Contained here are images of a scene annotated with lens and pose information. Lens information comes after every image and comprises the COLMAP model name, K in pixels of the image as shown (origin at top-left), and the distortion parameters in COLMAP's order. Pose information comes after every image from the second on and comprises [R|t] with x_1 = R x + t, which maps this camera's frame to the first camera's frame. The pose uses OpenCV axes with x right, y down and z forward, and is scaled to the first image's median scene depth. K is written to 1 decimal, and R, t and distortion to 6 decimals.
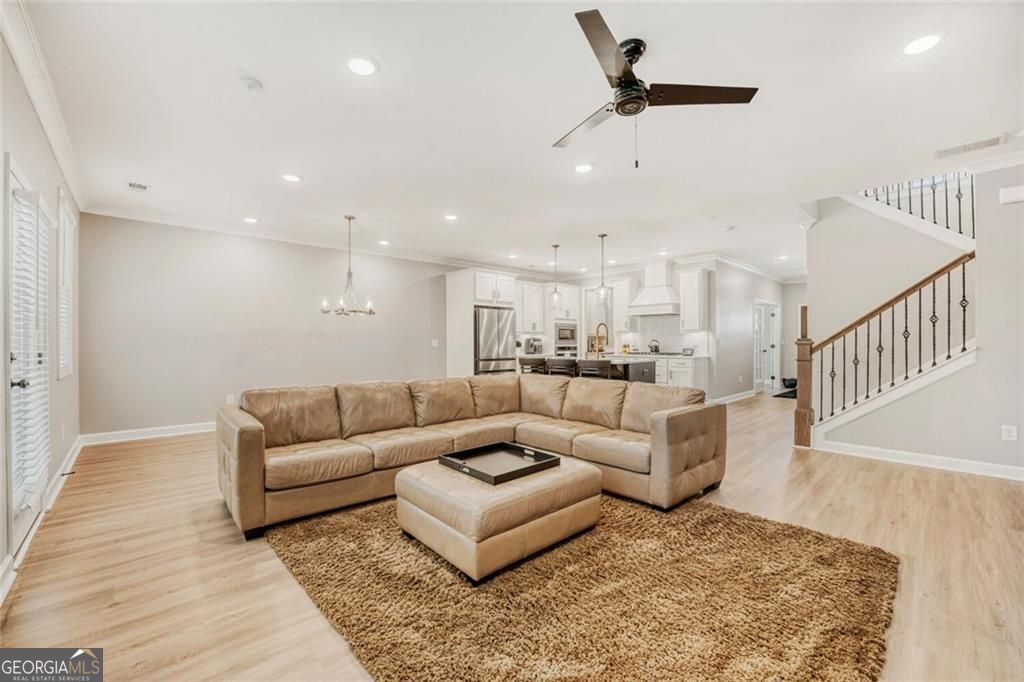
lens RADIAL K [[413.6, 0, 509.6], [0, 413.6, 340.3], [0, 0, 1]] dist [-0.027969, 0.004034]
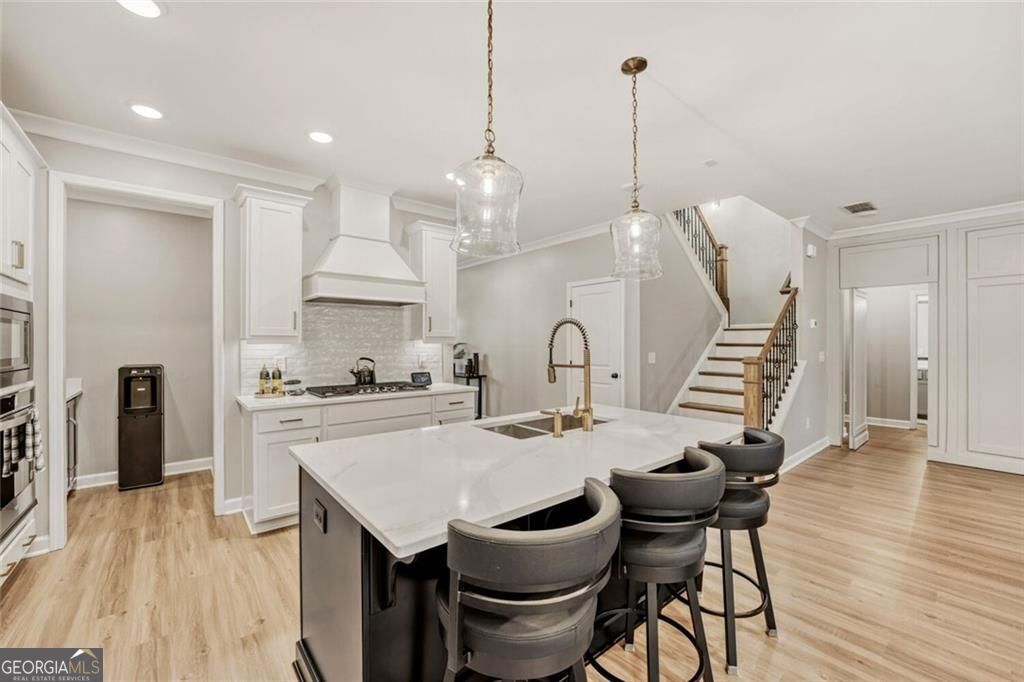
lens RADIAL K [[413.6, 0, 507.6], [0, 413.6, 345.9], [0, 0, 1]] dist [-0.027969, 0.004034]
pose [[0.067828, -0.008072, 0.997664, -0.085481], [-0.002971, 0.999961, 0.008292, -0.017418], [-0.997693, -0.003526, 0.067801, 0.788264]]
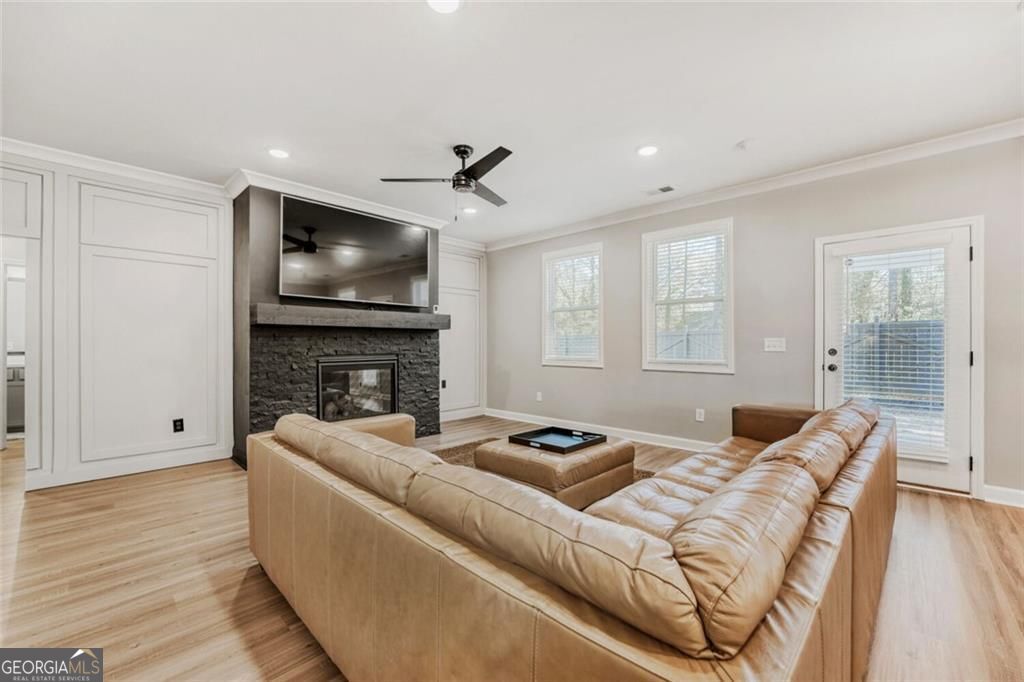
lens RADIAL K [[413.6, 0, 503.3], [0, 413.6, 340.2], [0, 0, 1]] dist [-0.027969, 0.004034]
pose [[-0.998906, -0.000508, -0.046754, 0.063088], [0.000067, 0.999924, -0.012299, 0.001651], [0.046757, -0.012289, -0.998831, 0.656604]]
